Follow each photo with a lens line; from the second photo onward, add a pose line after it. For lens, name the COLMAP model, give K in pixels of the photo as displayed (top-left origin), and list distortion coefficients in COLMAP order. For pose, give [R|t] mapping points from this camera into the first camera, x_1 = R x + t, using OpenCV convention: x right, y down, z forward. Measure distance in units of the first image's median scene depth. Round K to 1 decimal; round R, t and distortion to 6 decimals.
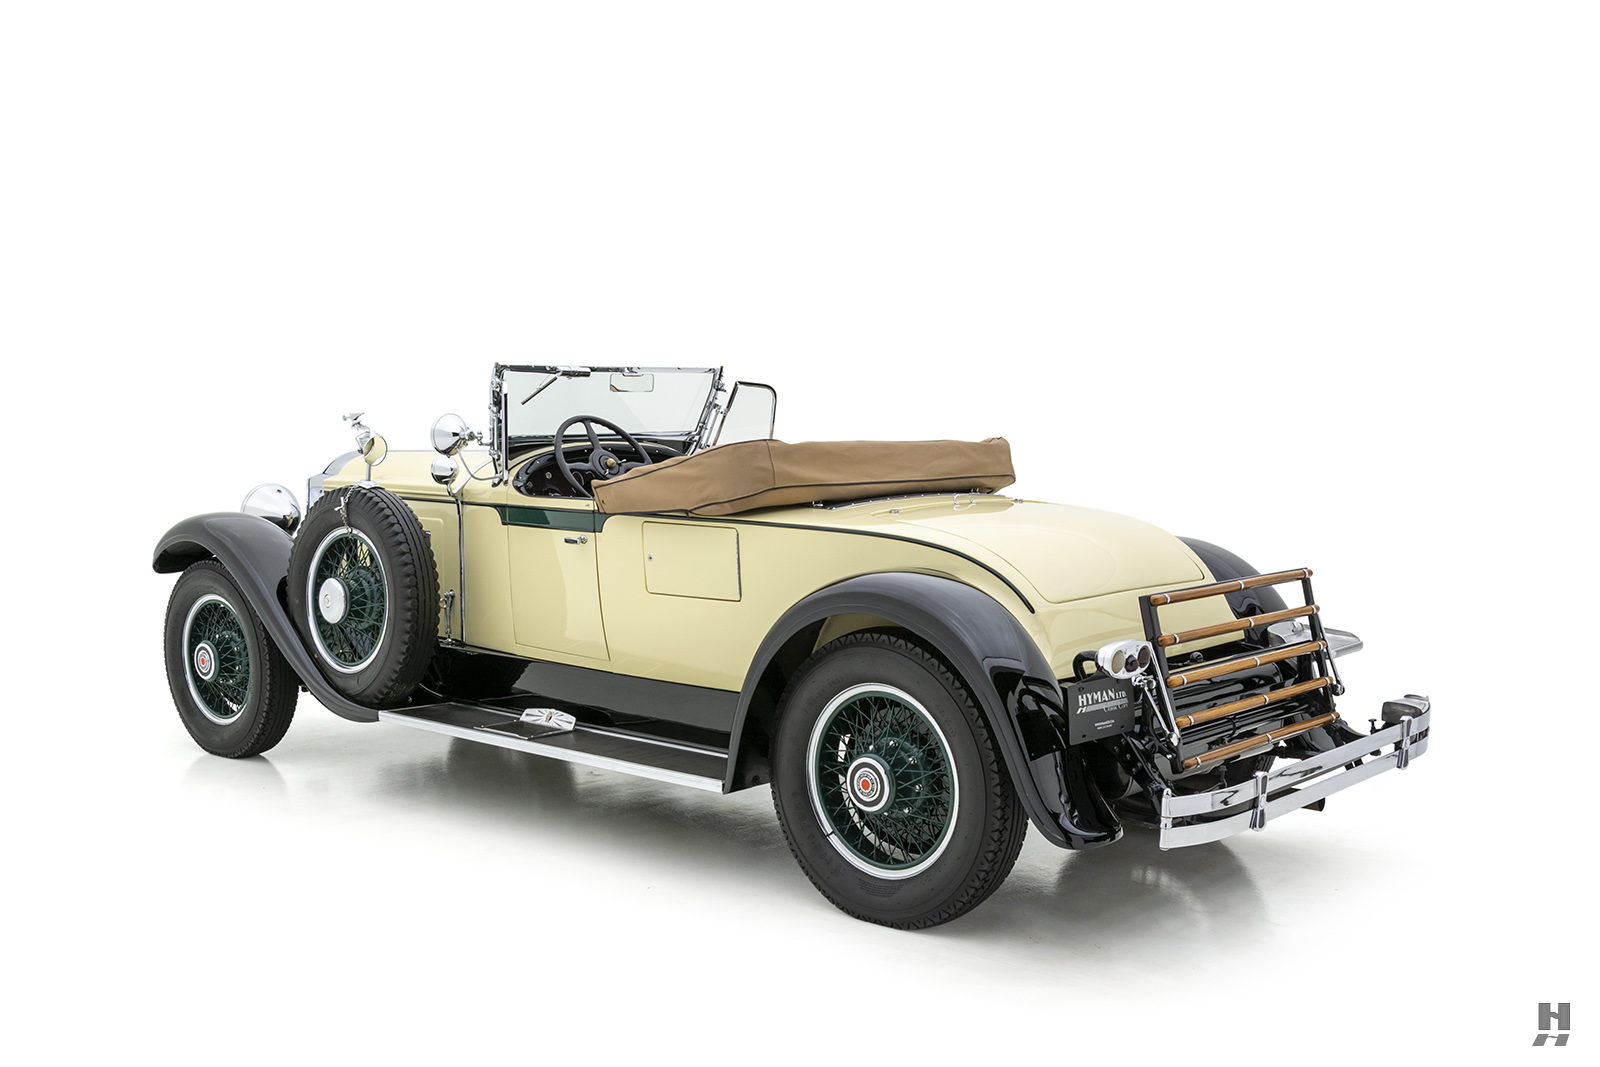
lens RADIAL K [[1710.7, 0, 802.3], [0, 1710.7, 559.4], [0, 0, 1]] dist [-0.000980, 0.002271]
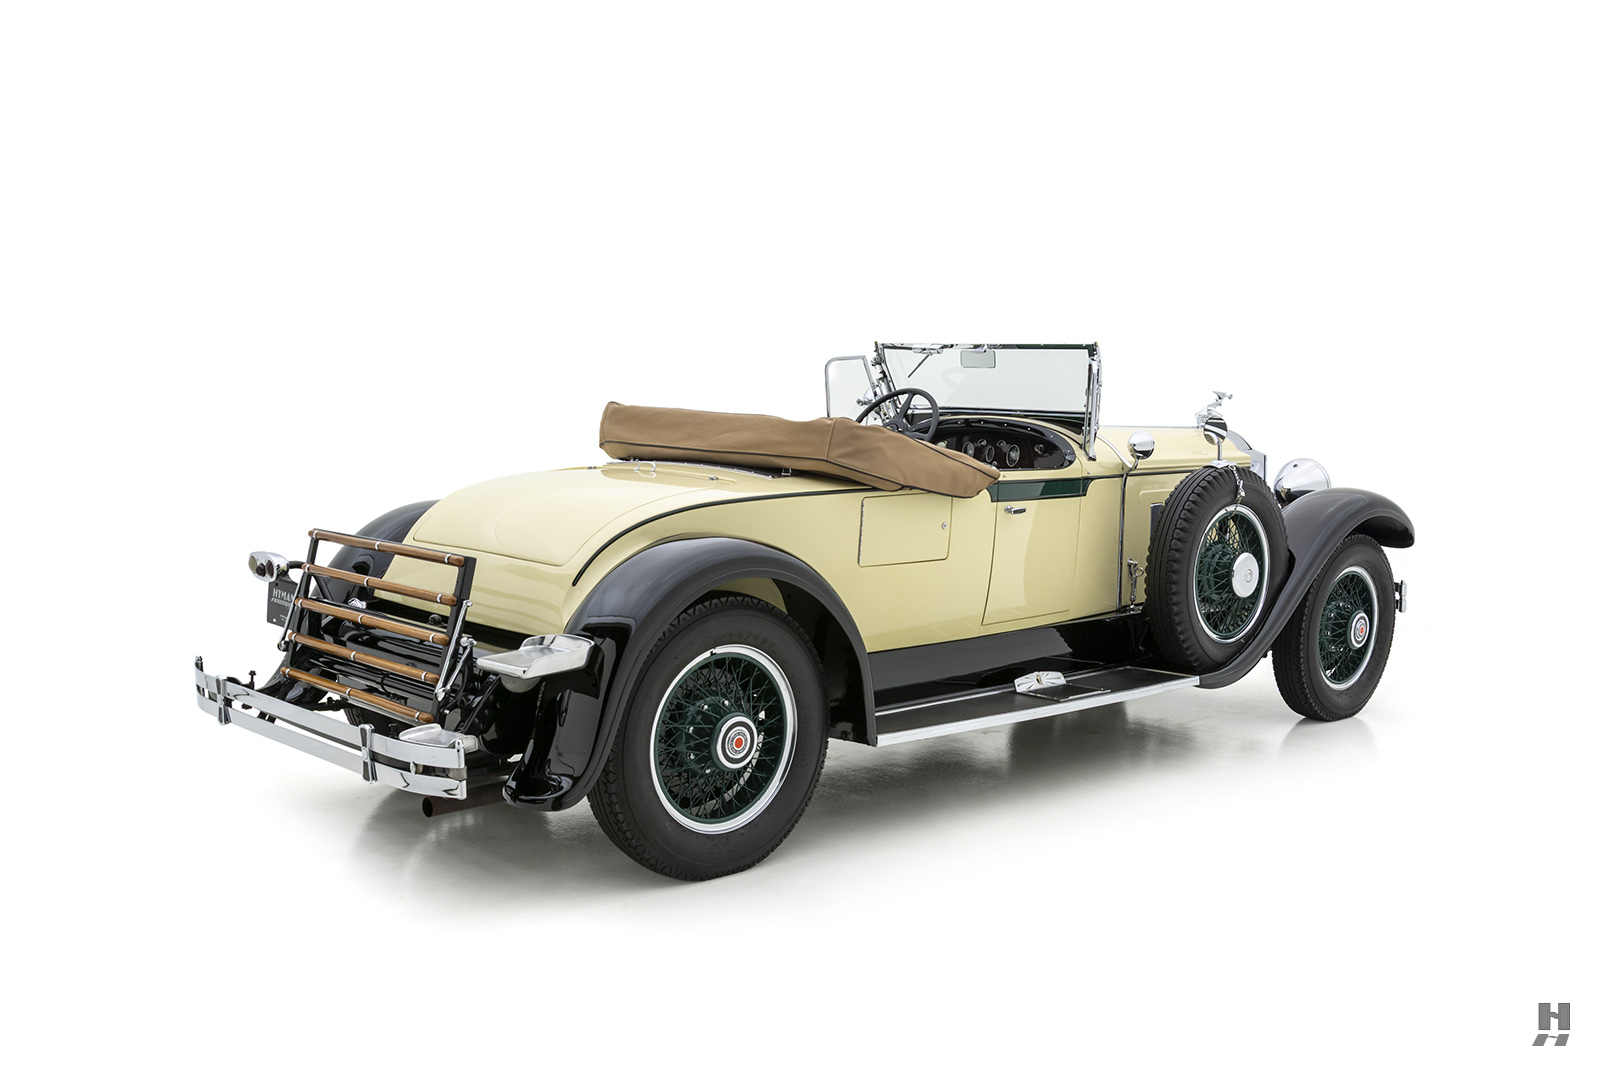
lens RADIAL K [[1674.8, 0, 804.5], [0, 1674.8, 554.2], [0, 0, 1]] dist [-0.017381, 0.009294]
pose [[-0.108922, 0.113016, -0.987605, 1.158005], [-0.110469, 0.985986, 0.125014, -0.127535], [0.987893, 0.122717, -0.094911, 1.265813]]
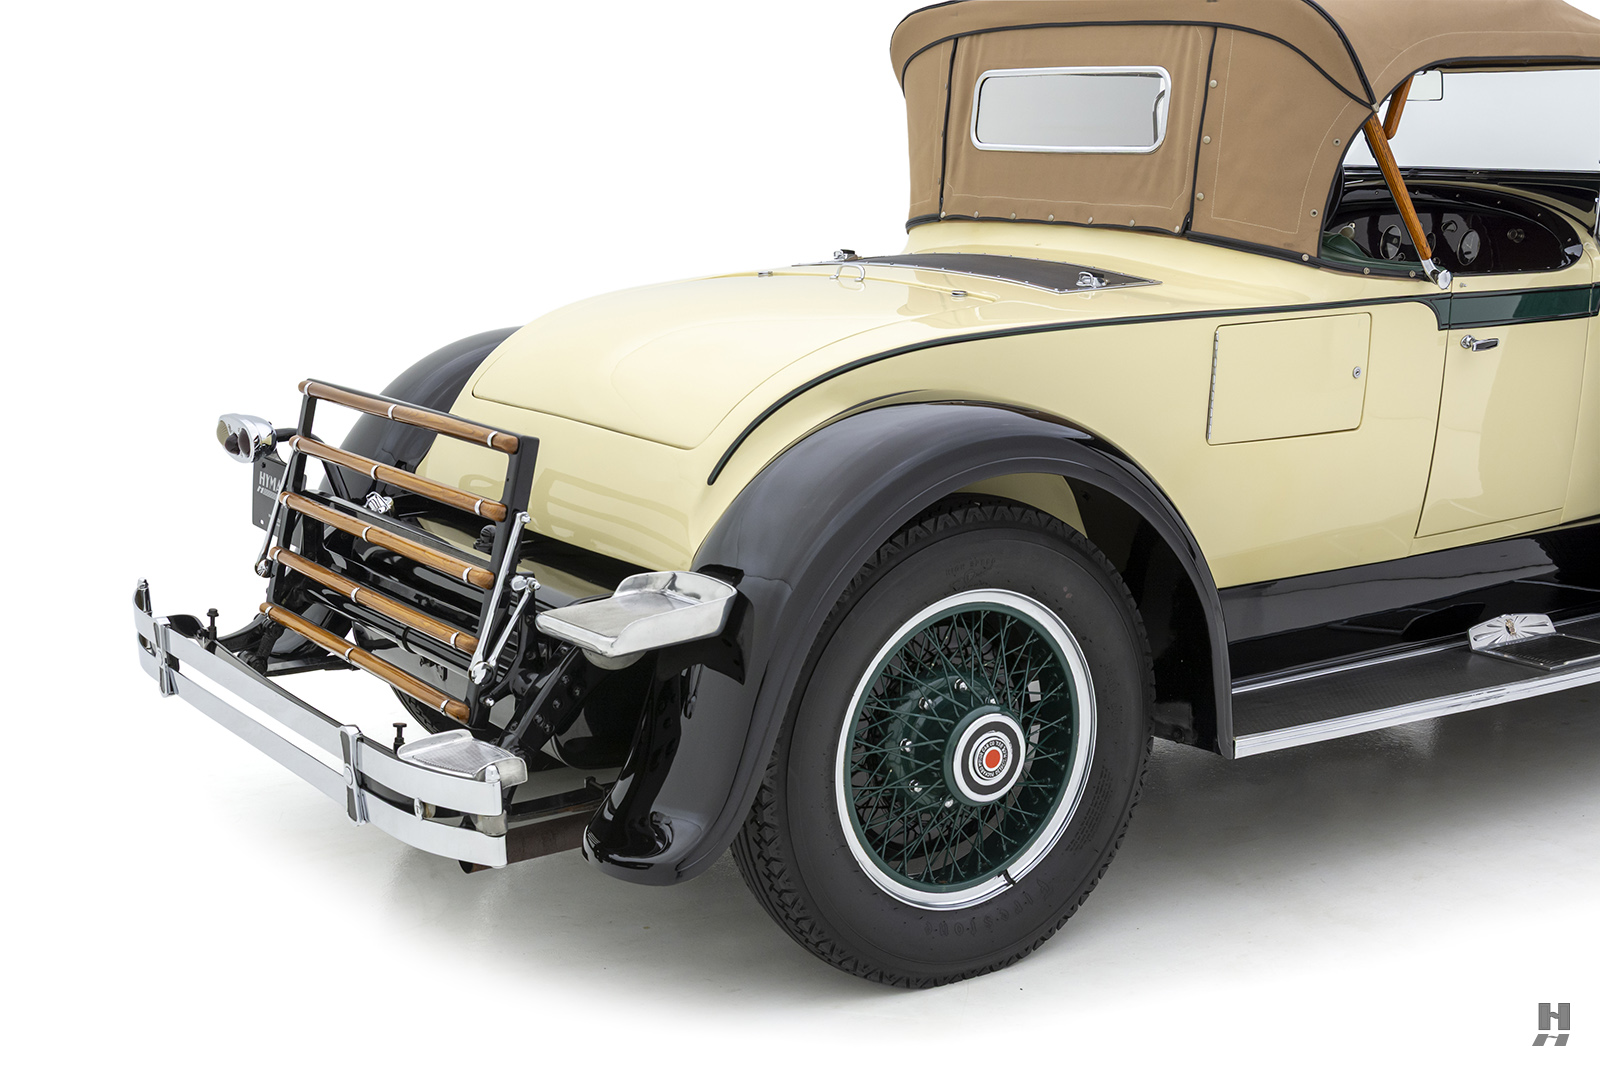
lens RADIAL K [[2153.8, 0, 801.7], [0, 2153.8, 560.7], [0, 0, 1]] dist [-0.018673, -0.004474]
pose [[-0.253656, 0.198069, -0.946798, 0.911115], [-0.091272, 0.969543, 0.227280, -0.116447], [0.962979, 0.144067, -0.227852, 1.243483]]
